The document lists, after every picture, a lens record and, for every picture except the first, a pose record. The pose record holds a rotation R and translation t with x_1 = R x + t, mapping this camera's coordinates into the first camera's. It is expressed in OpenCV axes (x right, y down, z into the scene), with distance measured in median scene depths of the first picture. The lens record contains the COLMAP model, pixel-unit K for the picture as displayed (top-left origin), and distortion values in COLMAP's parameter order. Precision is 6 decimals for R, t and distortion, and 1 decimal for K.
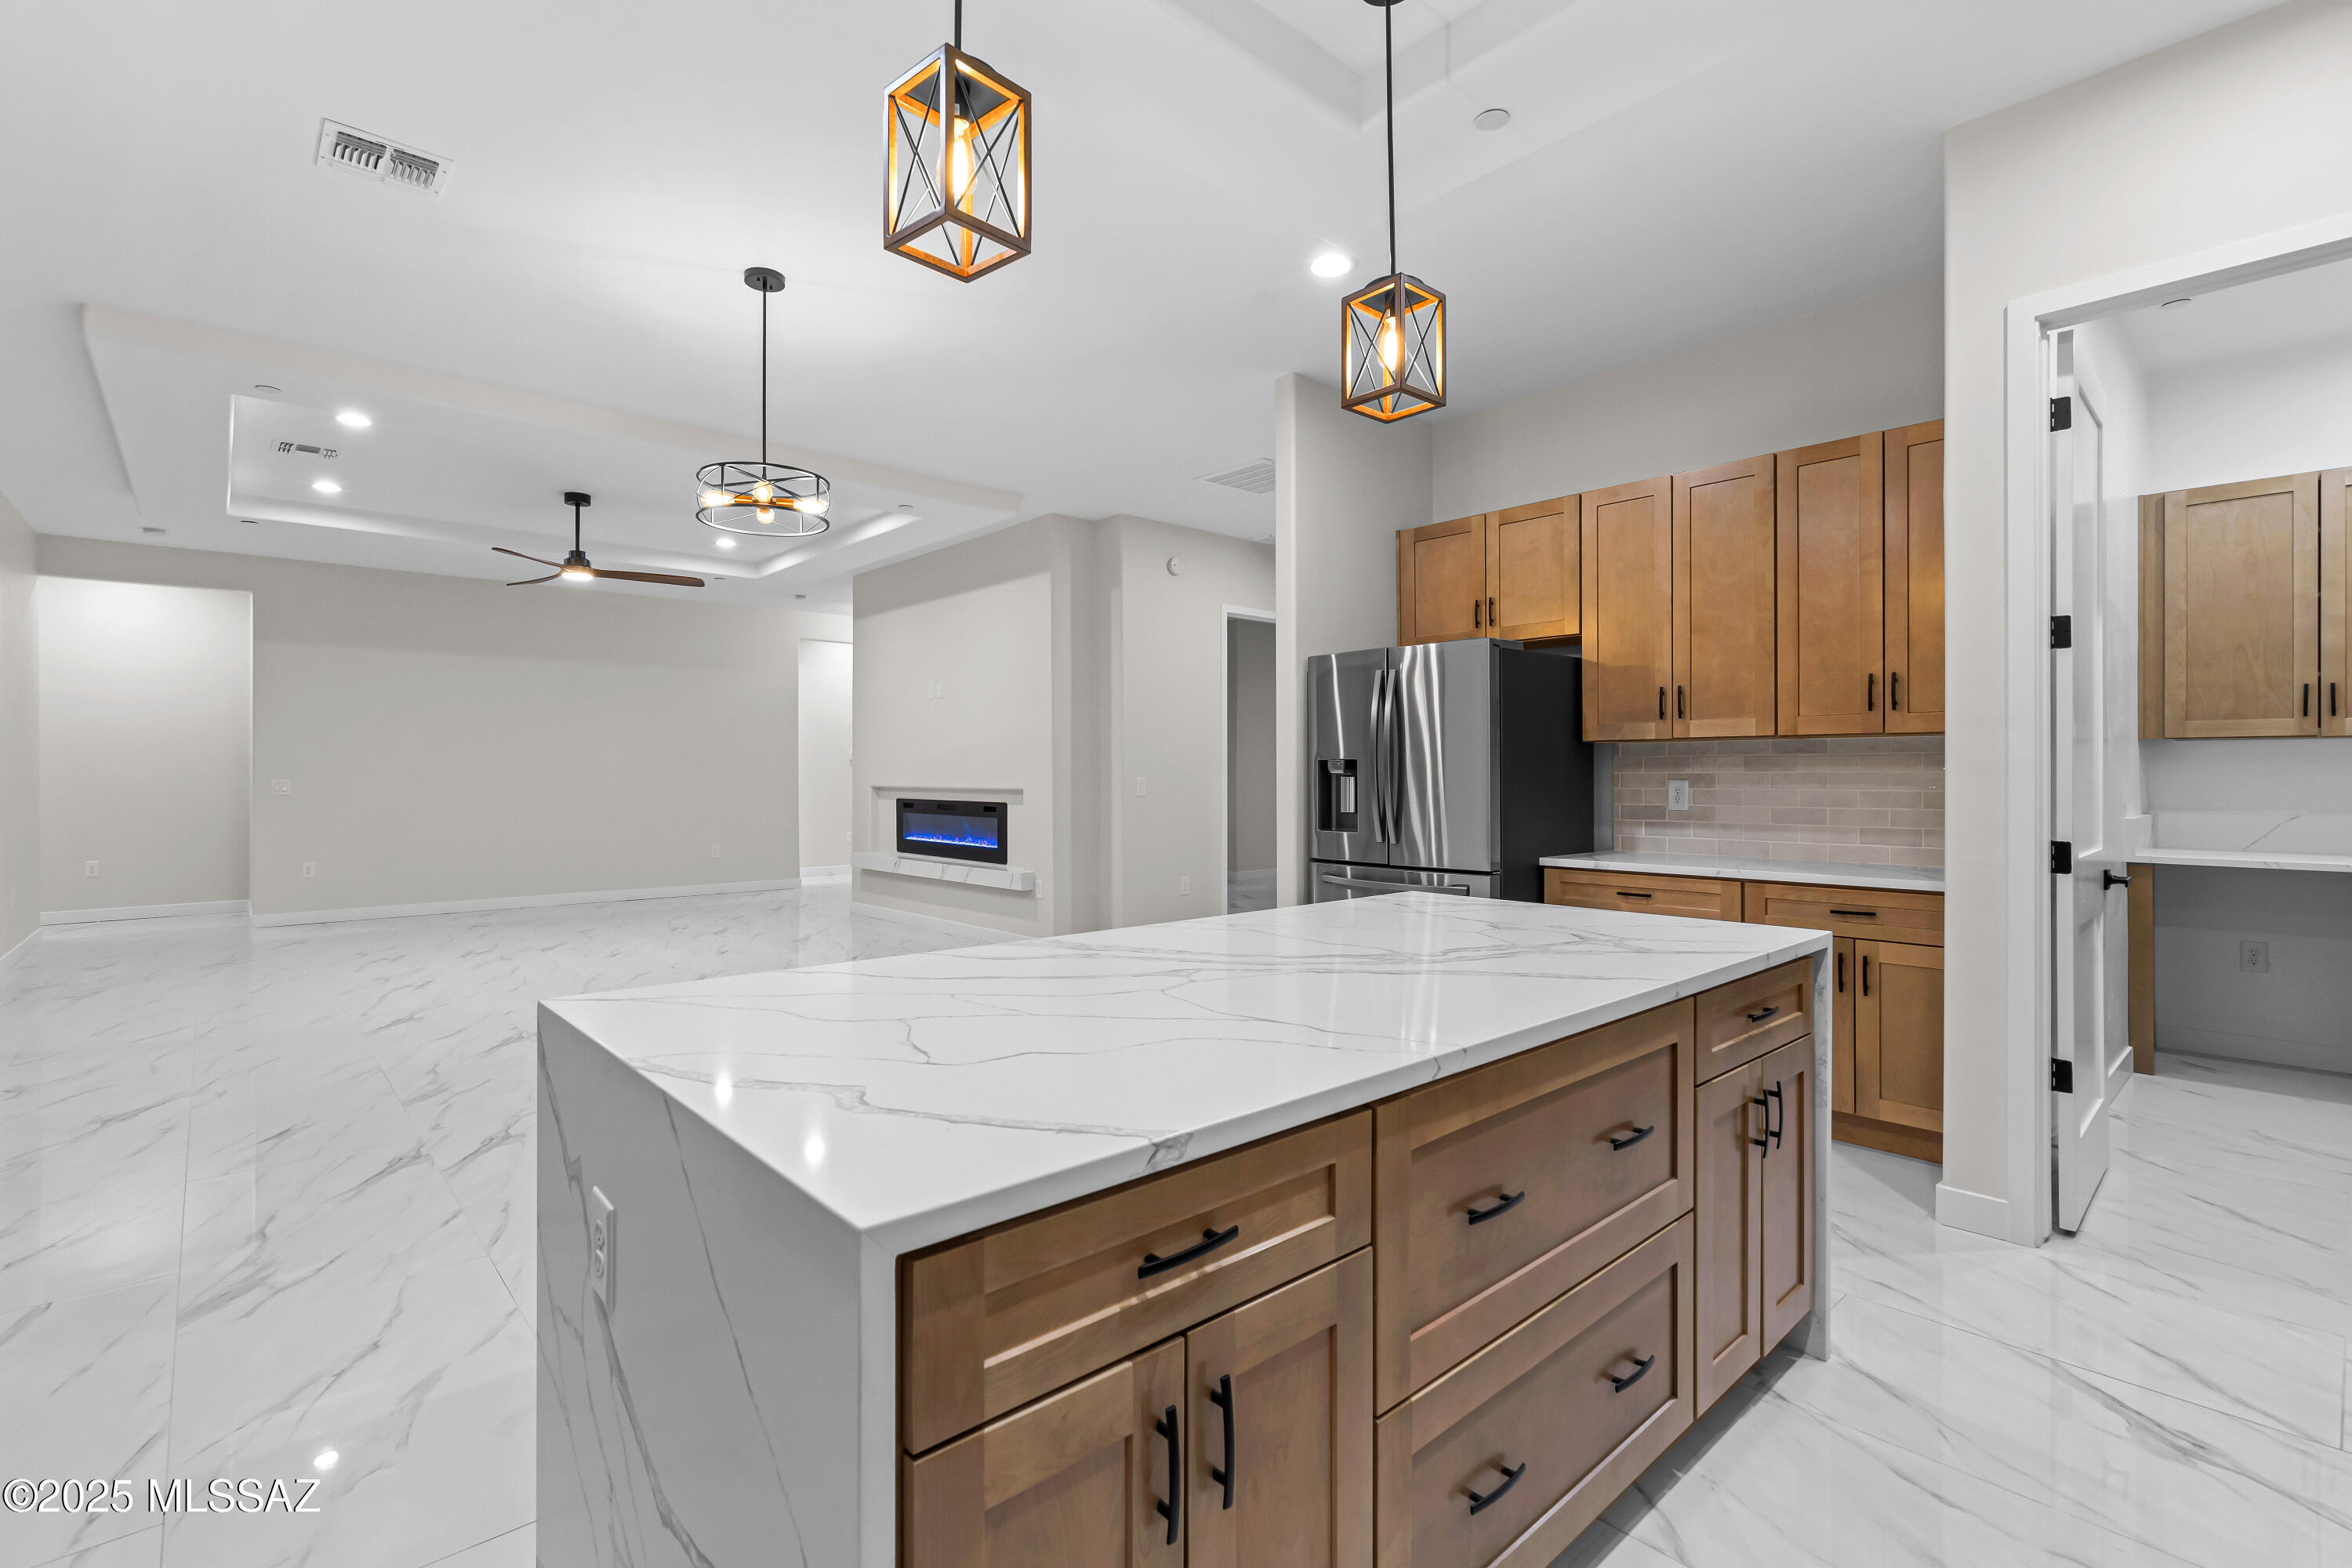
lens RADIAL K [[1075.3, 0, 1161.0], [0, 1075.3, 767.1], [0, 0, 1]] dist [-0.006172, 0.002624]
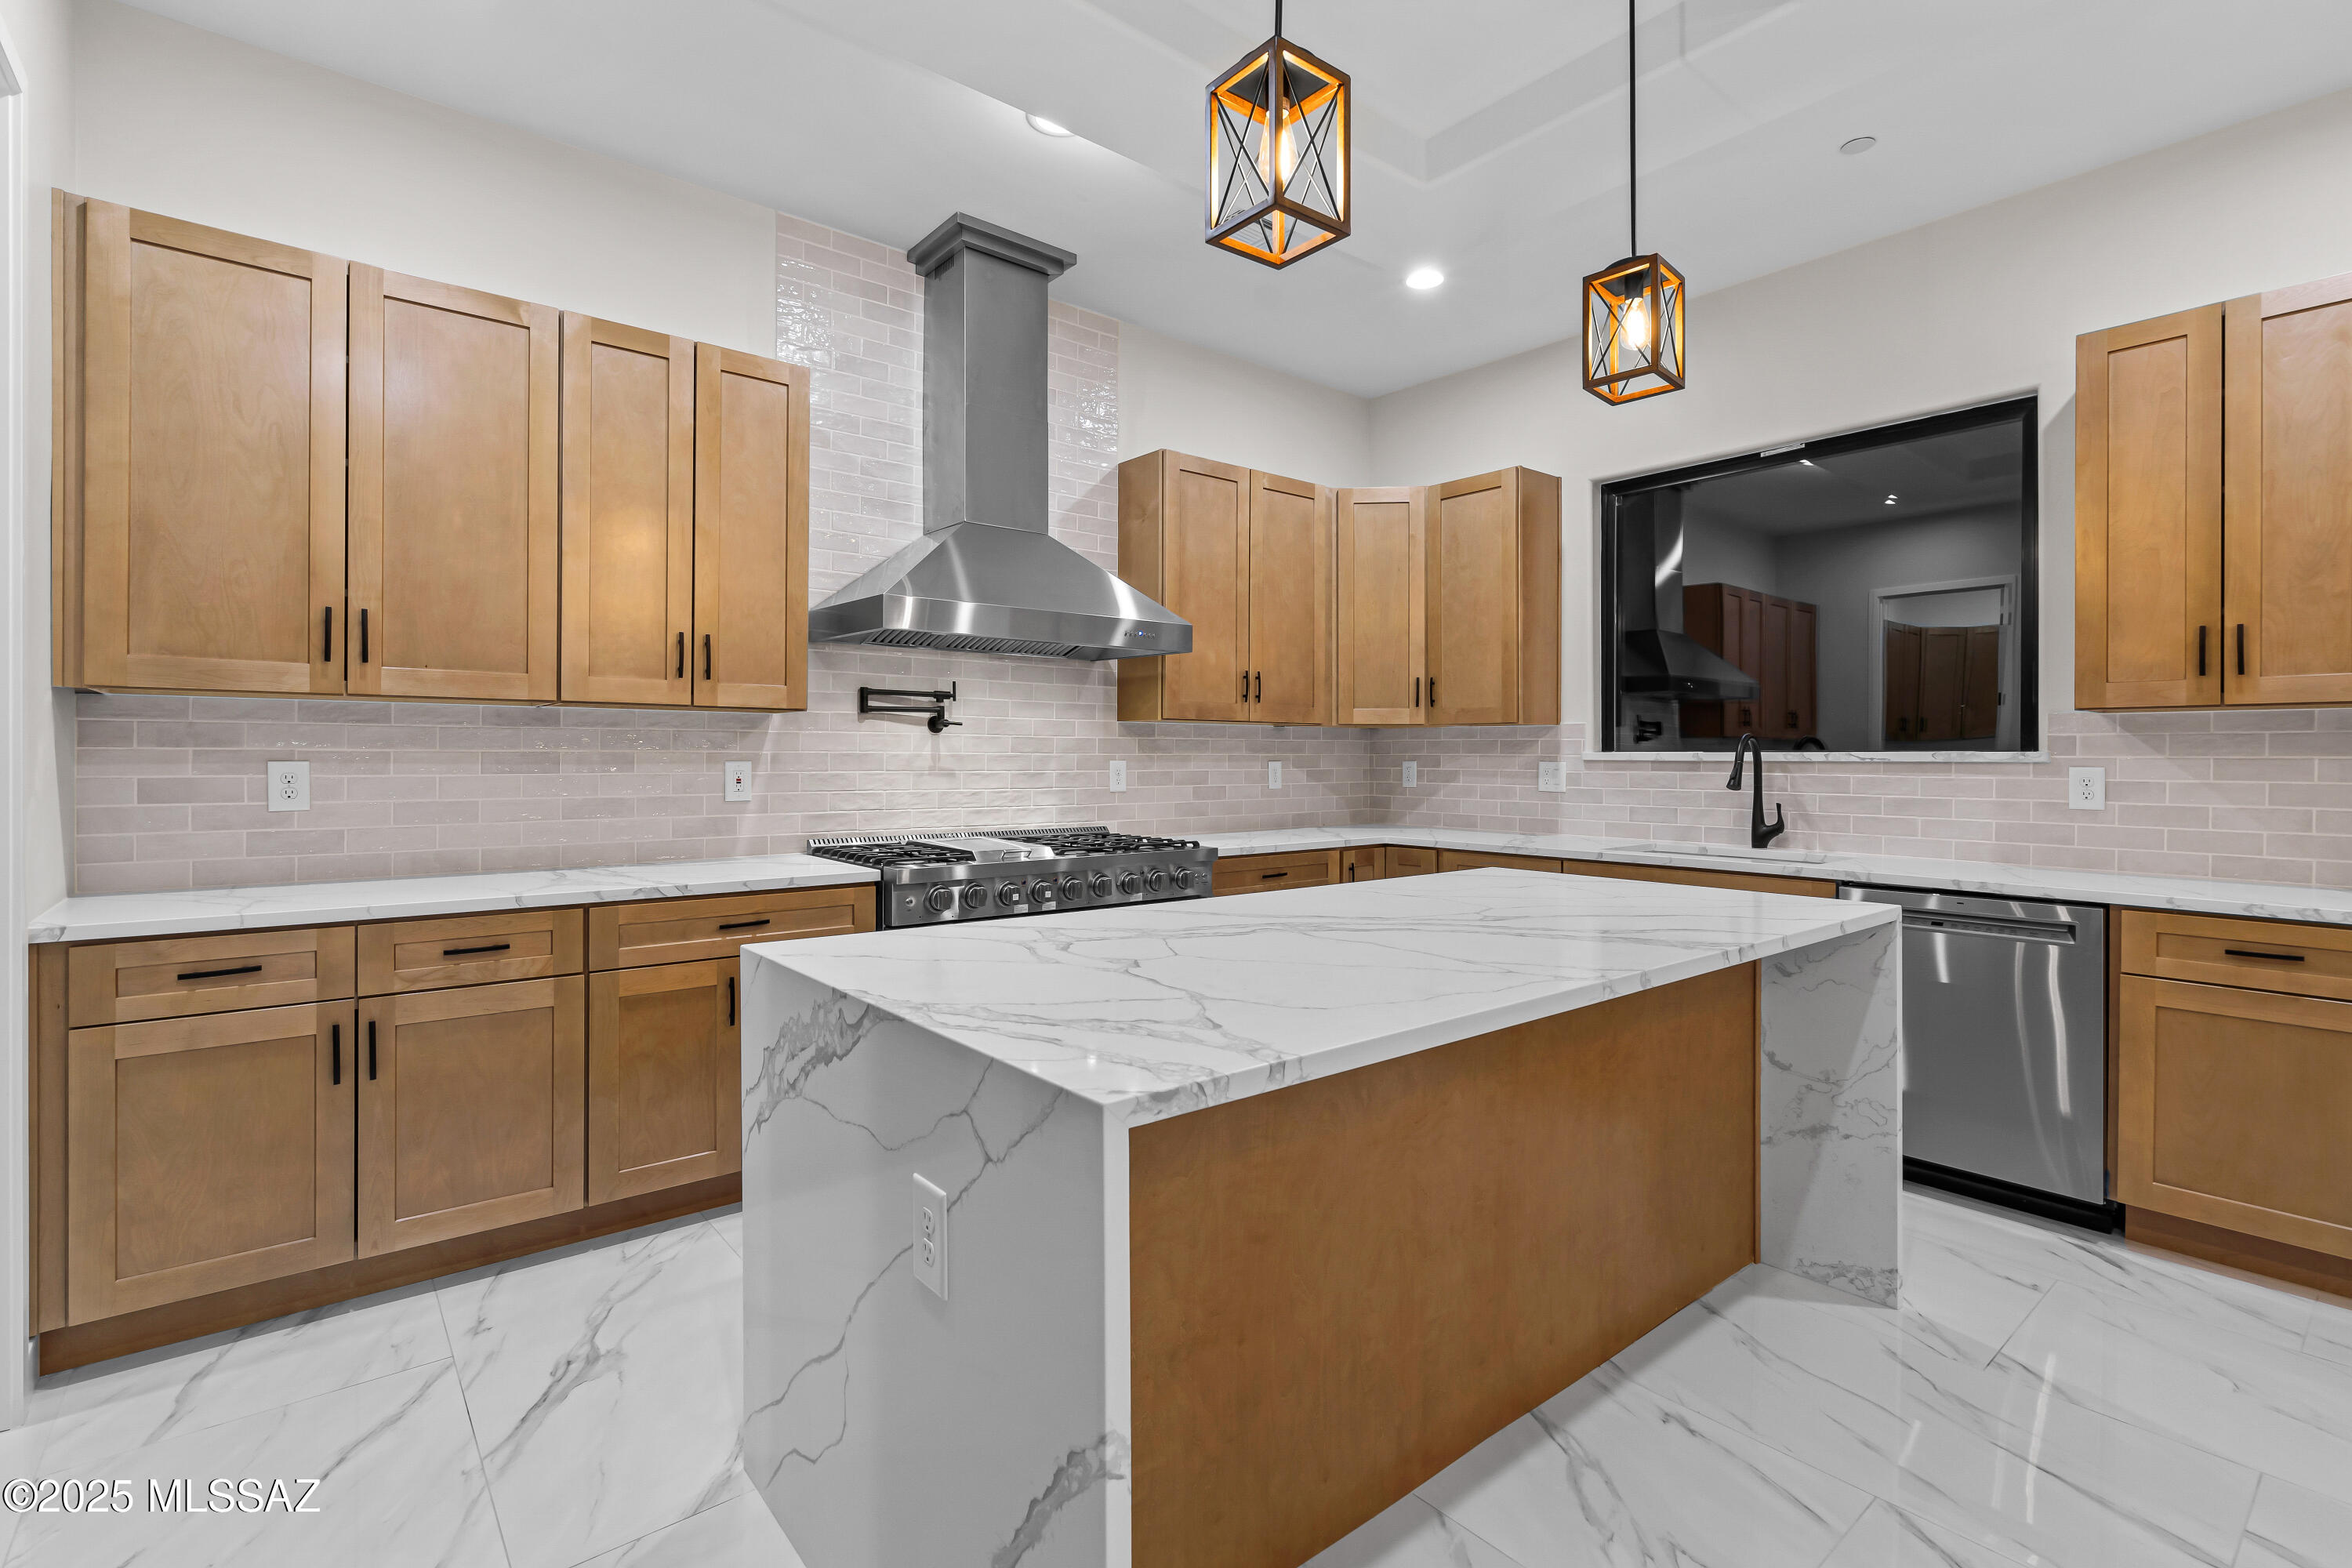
lens RADIAL K [[1075.3, 0, 1169.8], [0, 1075.3, 755.0], [0, 0, 1]] dist [-0.006172, 0.002624]
pose [[-0.999078, -0.003882, 0.042745, 0.140089], [-0.004068, 0.999983, -0.004274, 0.005733], [-0.042728, -0.004444, -0.999077, 0.942260]]
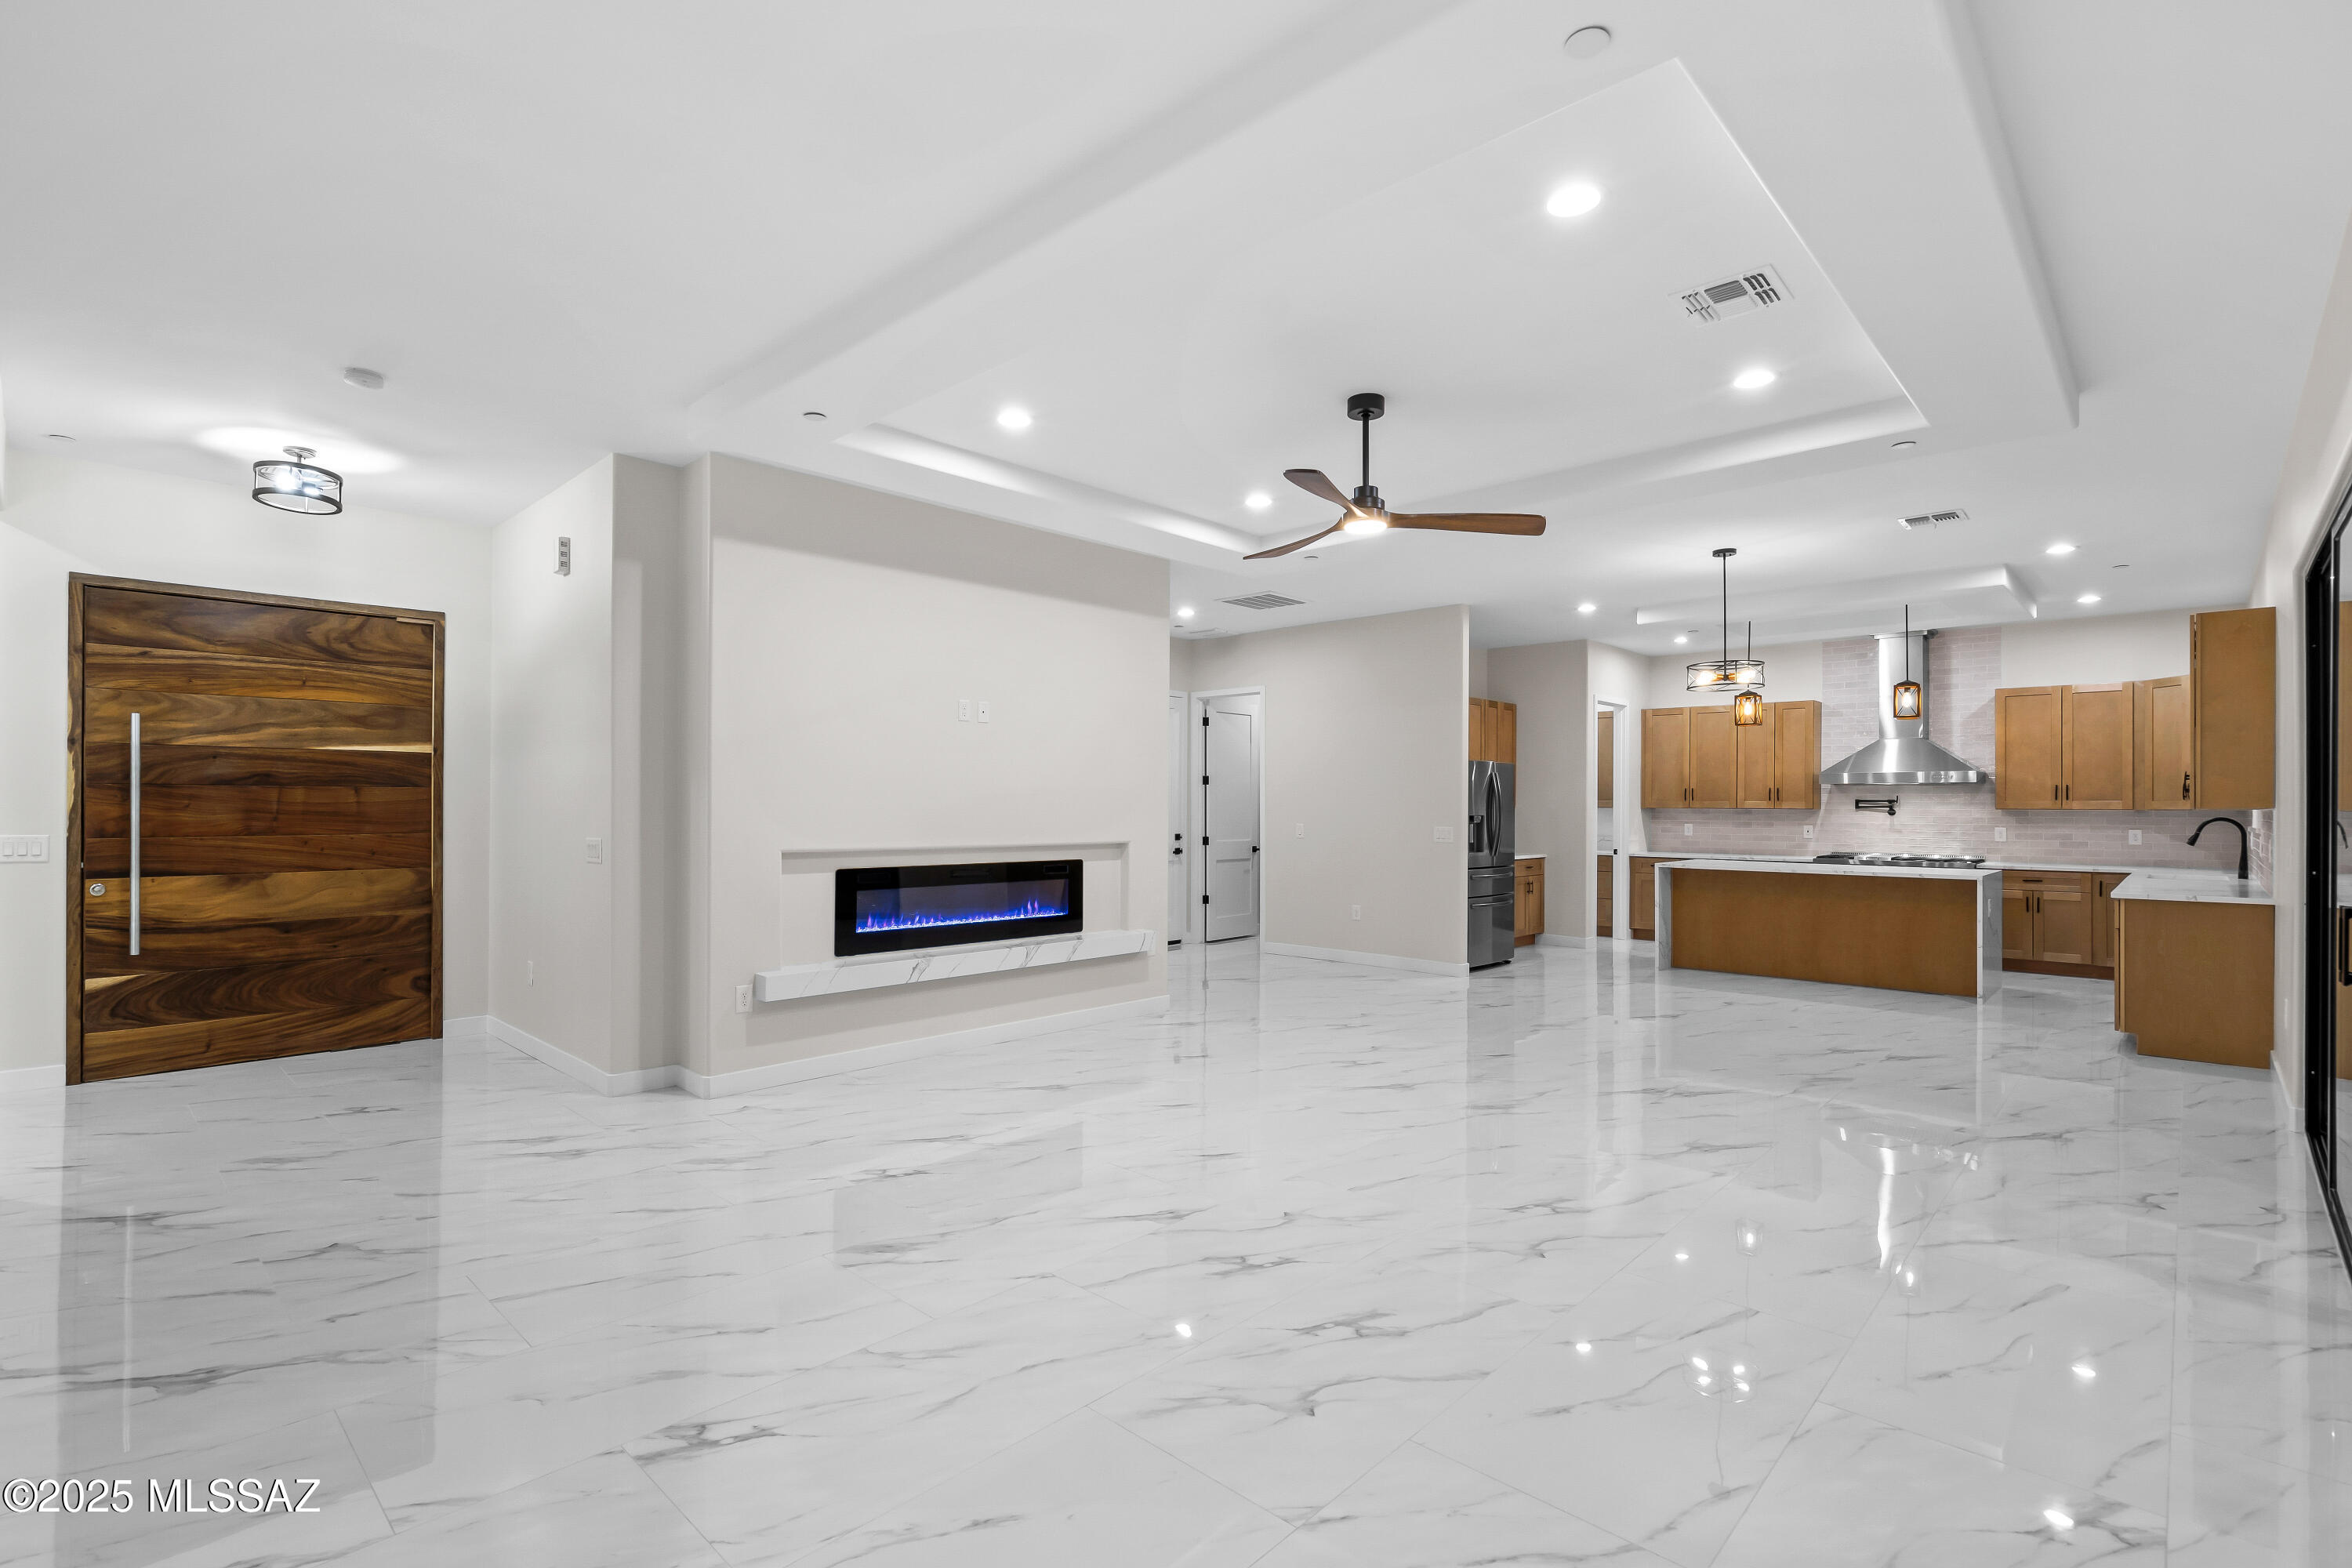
lens RADIAL K [[1075.3, 0, 1155.9], [0, 1075.3, 804.3], [0, 0, 1]] dist [-0.006172, 0.002624]
pose [[-0.077720, 0.003589, 0.996969, -1.842016], [-0.009214, 0.999948, -0.004318, -0.015196], [-0.996933, -0.009521, -0.077683, 1.841777]]
